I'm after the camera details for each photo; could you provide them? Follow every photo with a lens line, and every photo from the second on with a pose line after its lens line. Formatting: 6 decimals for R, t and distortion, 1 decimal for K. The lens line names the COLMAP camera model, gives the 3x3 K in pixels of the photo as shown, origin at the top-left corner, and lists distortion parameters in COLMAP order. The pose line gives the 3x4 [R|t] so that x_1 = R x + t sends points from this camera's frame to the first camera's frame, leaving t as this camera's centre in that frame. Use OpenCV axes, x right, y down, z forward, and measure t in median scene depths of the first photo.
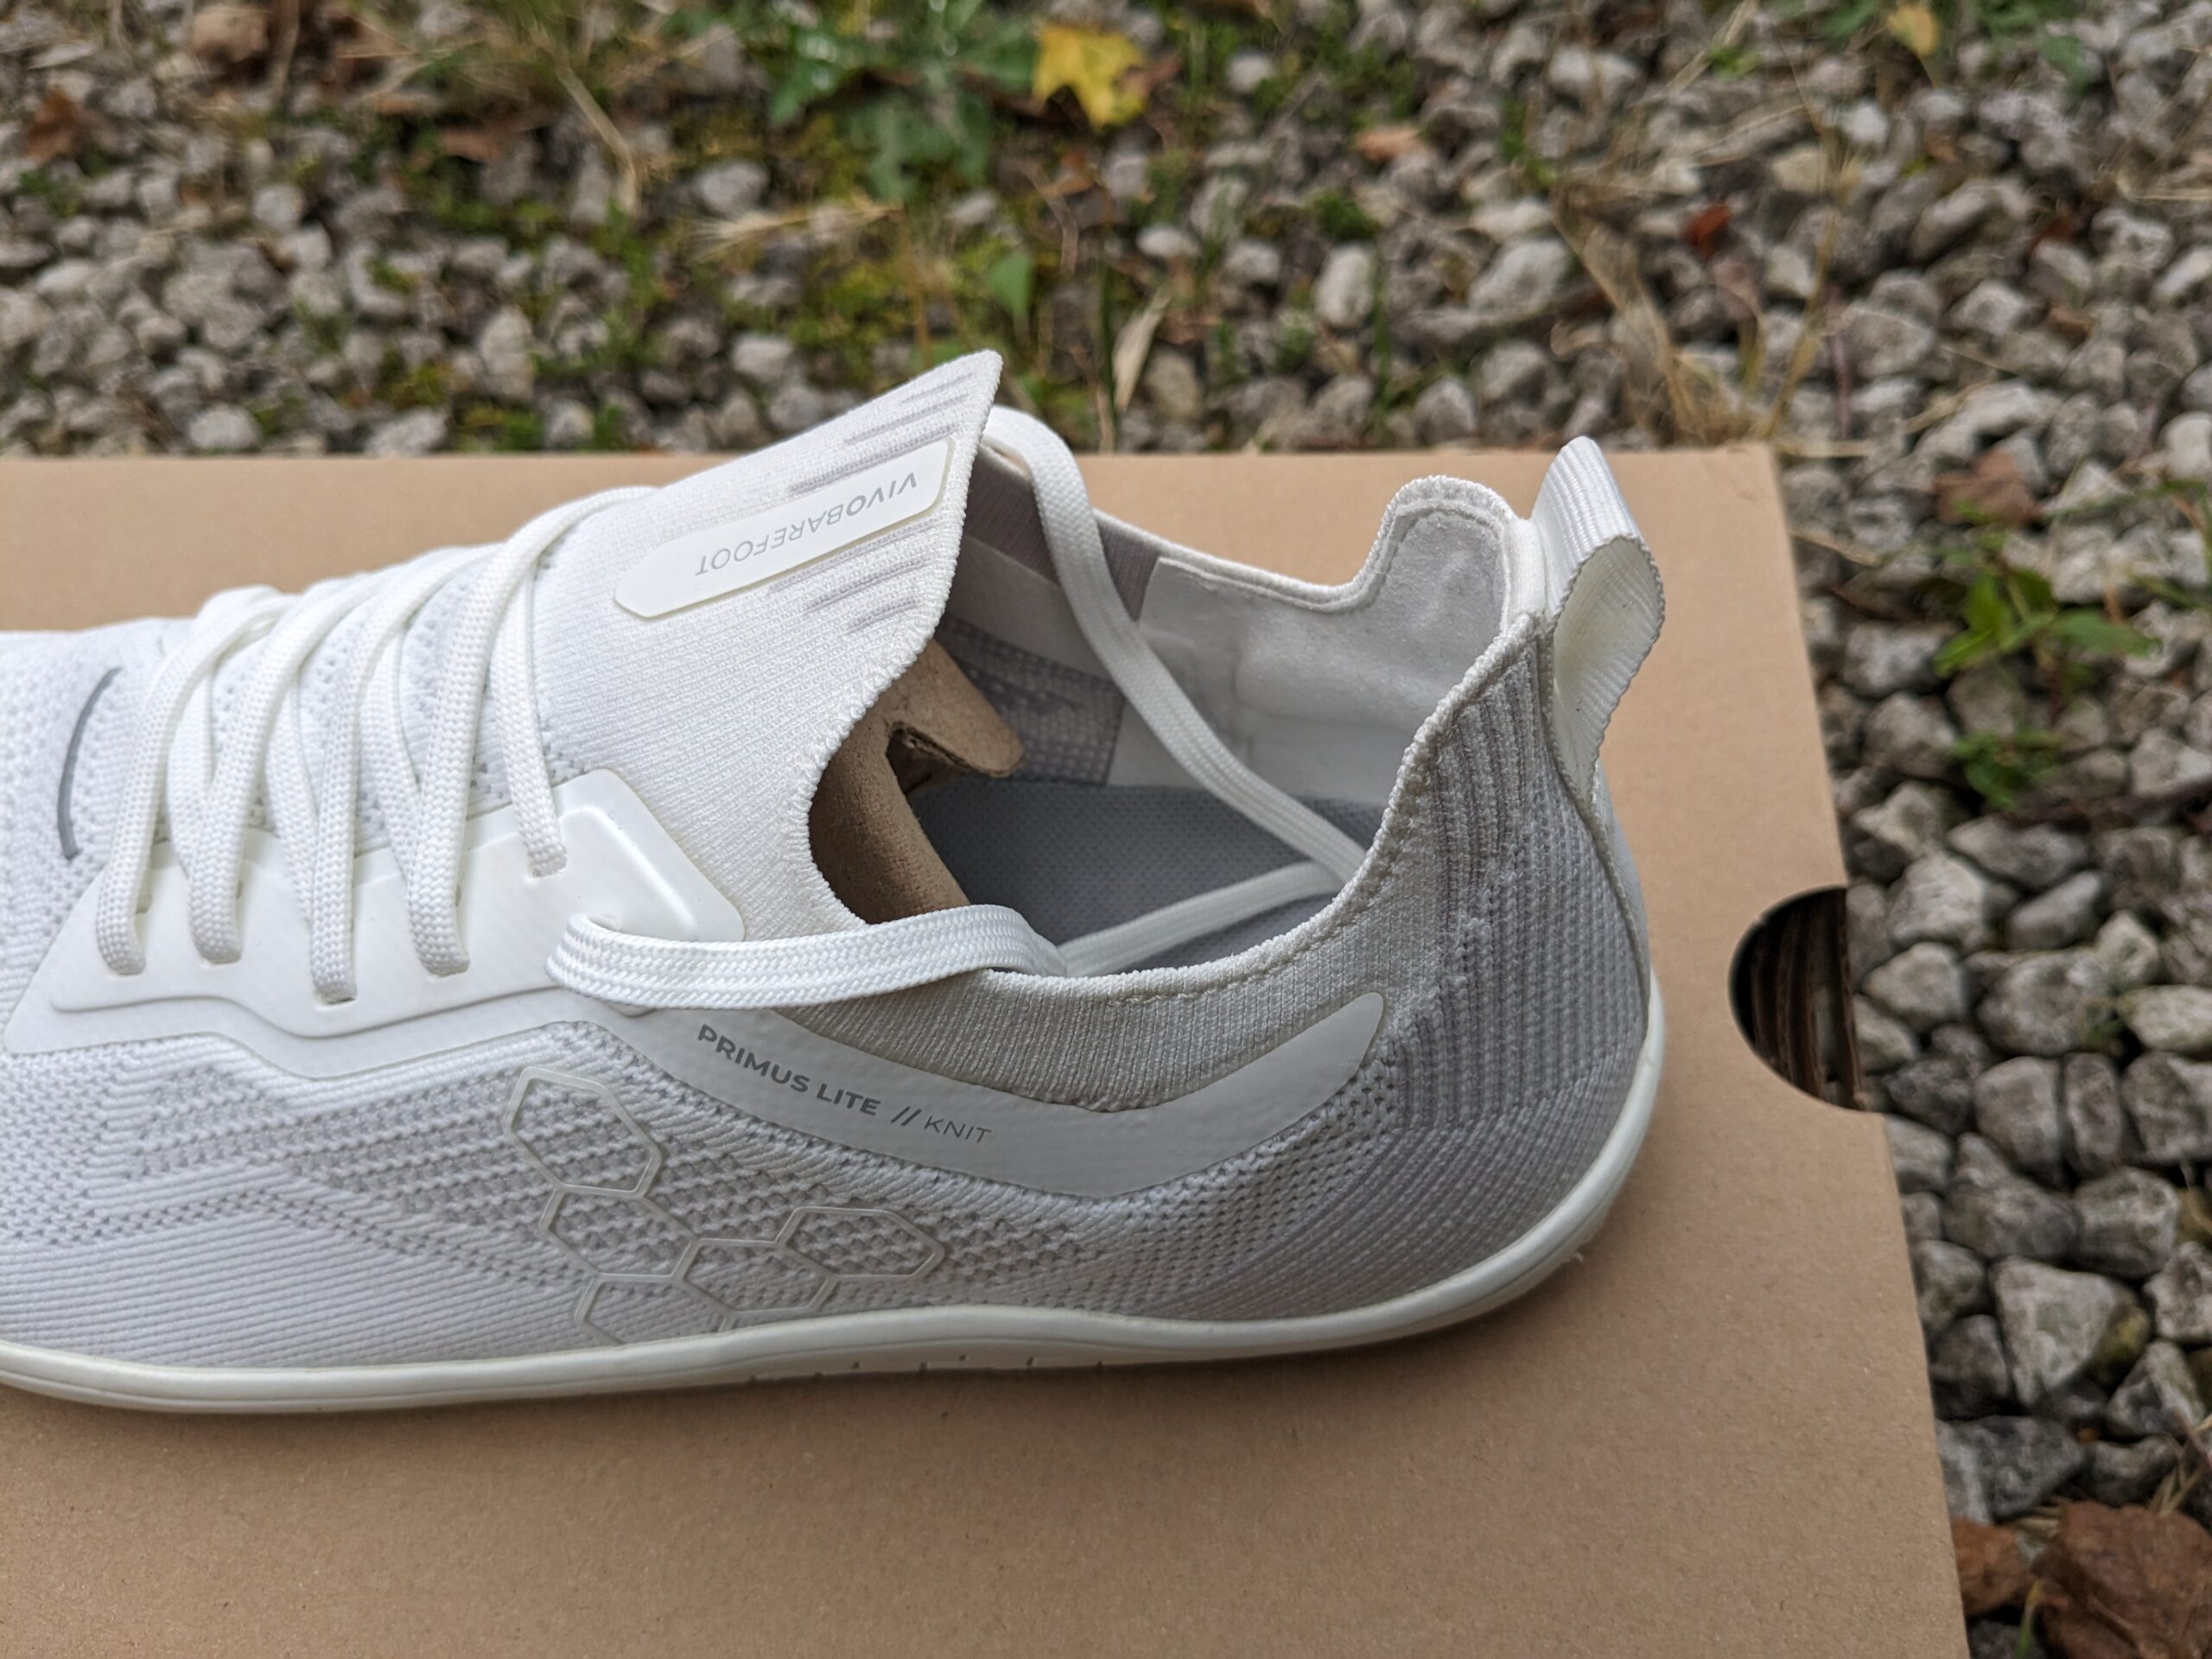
lens RADIAL K [[1844.9, 0, 1113.1], [0, 1844.9, 788.1], [0, 0, 1]] dist [0.006833, -0.067888]
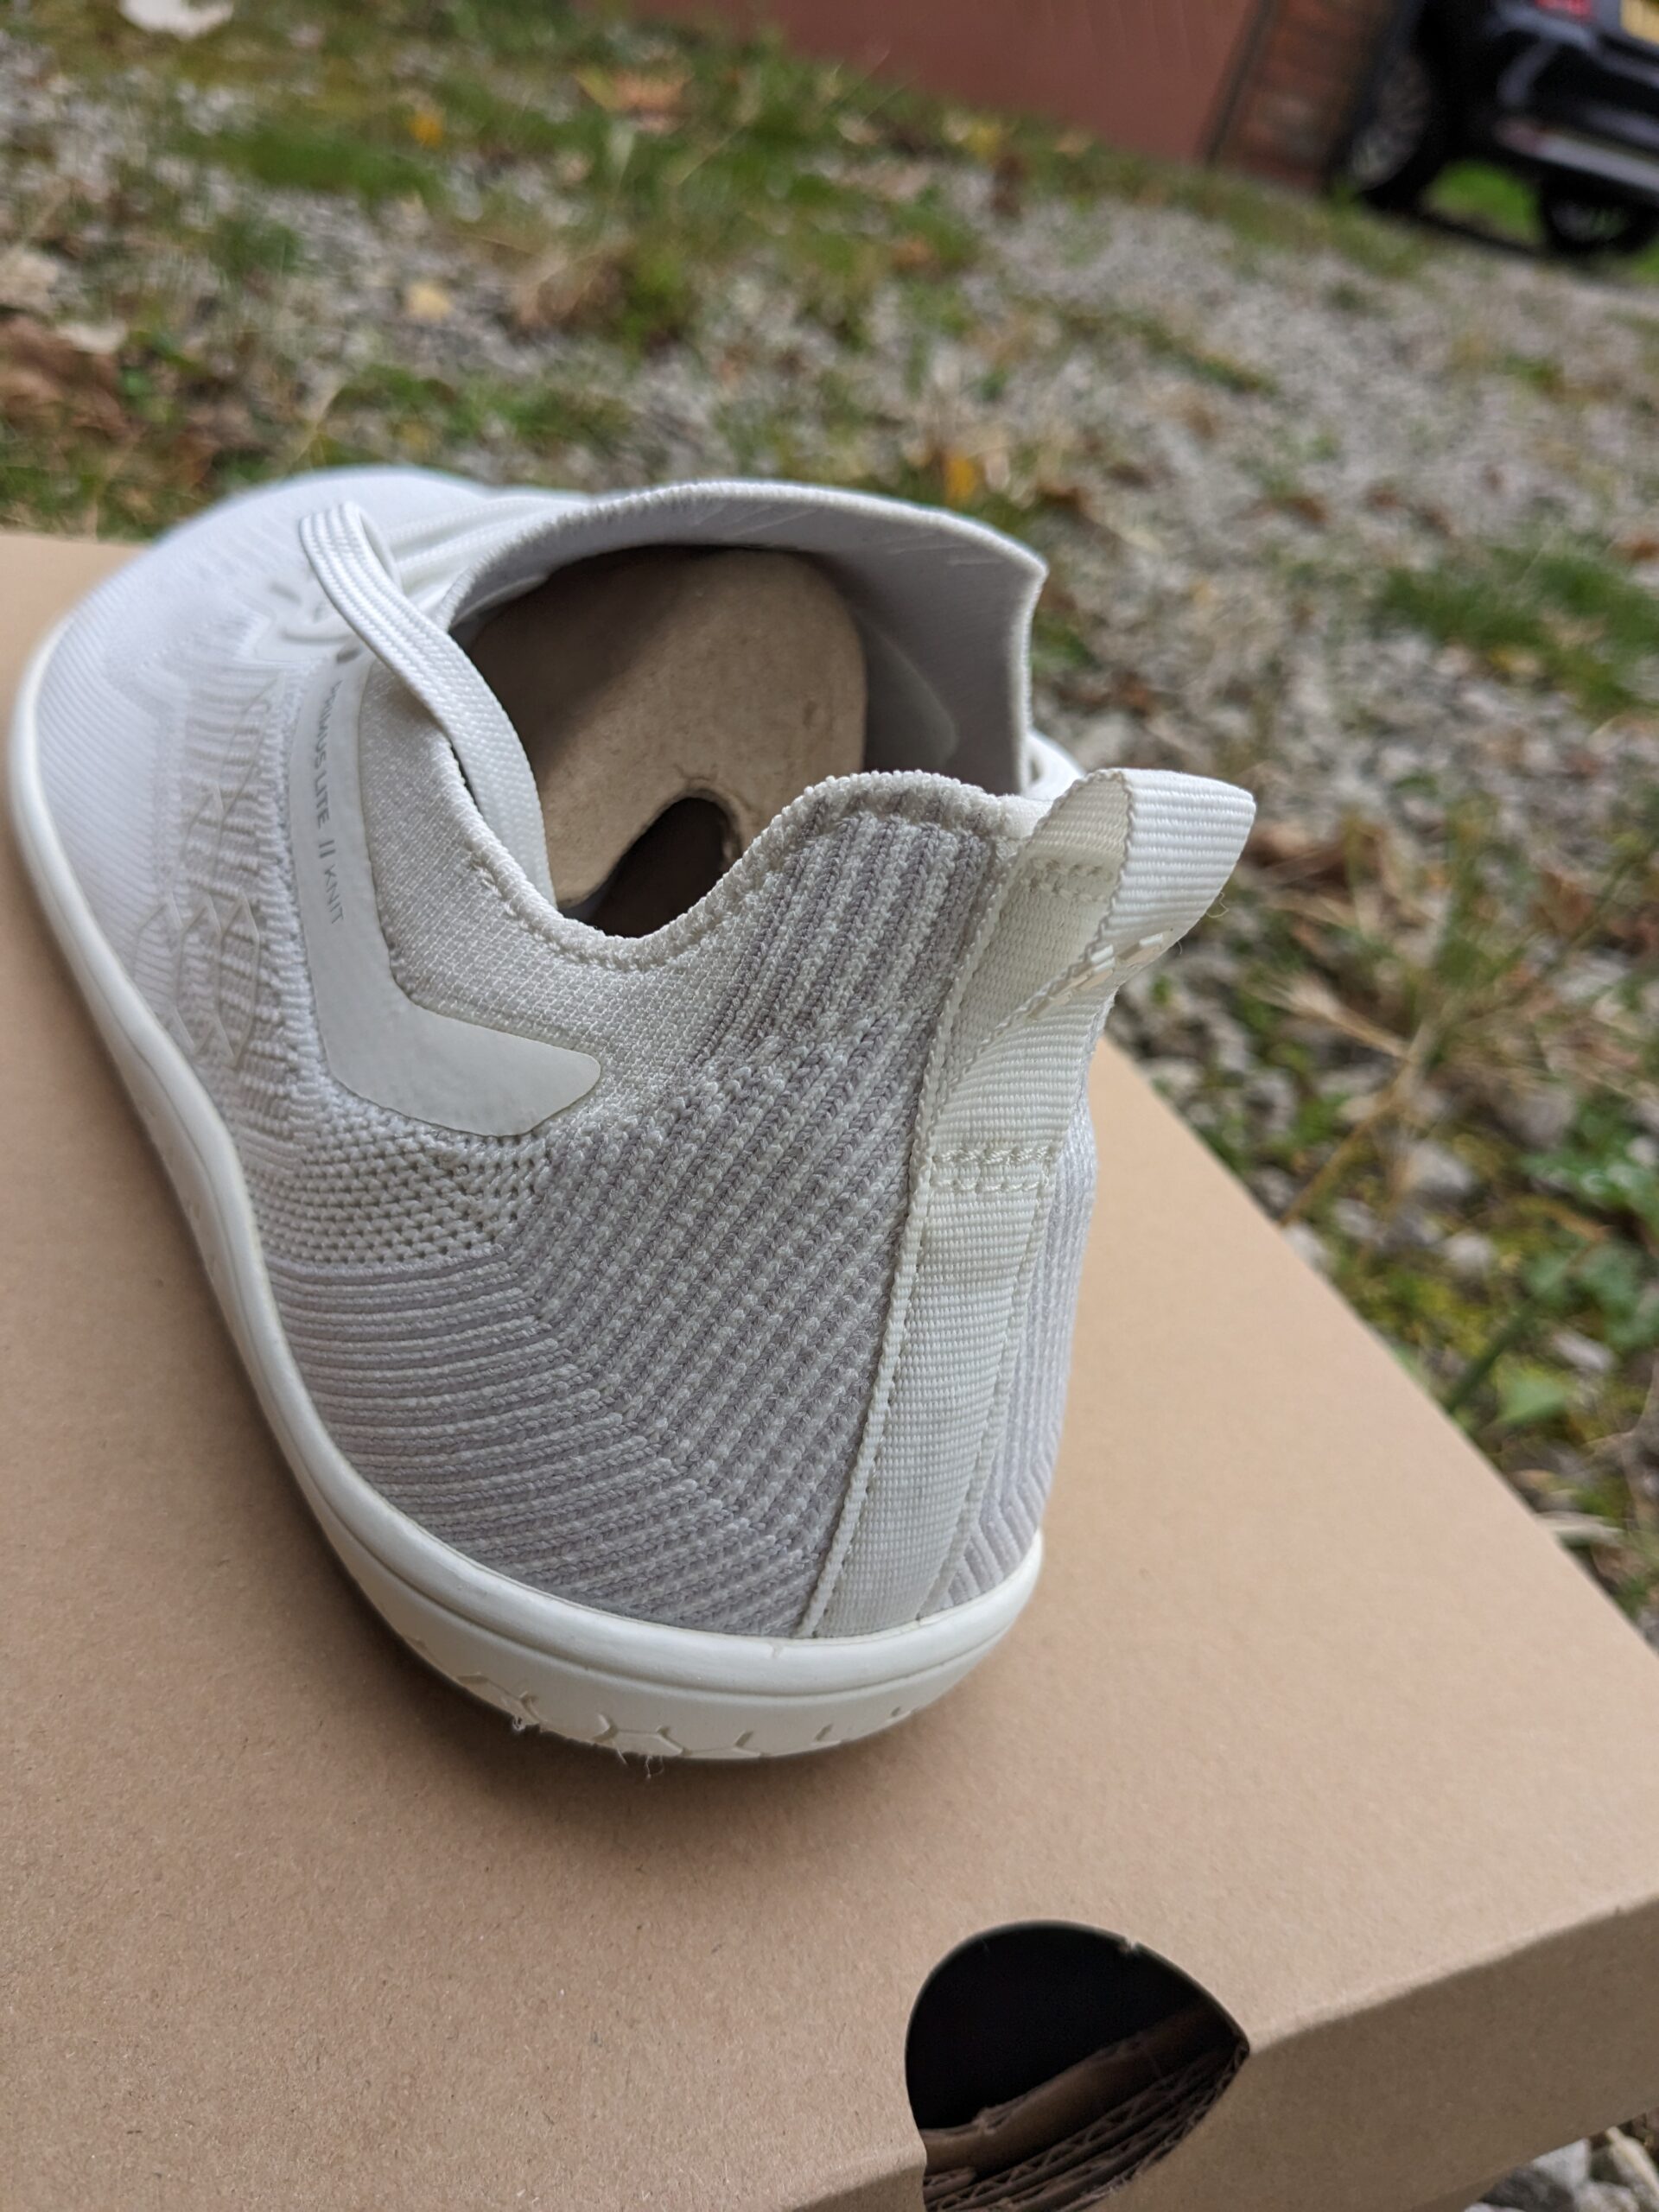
lens RADIAL K [[1844.9, 0, 782.2], [0, 1844.9, 1108.5], [0, 0, 1]] dist [0.006833, -0.067888]
pose [[0.436612, 0.663127, -0.607974, 0.675007], [-0.862945, 0.499758, -0.074622, 0.105686], [0.254356, 0.557229, 0.790442, 0.336506]]
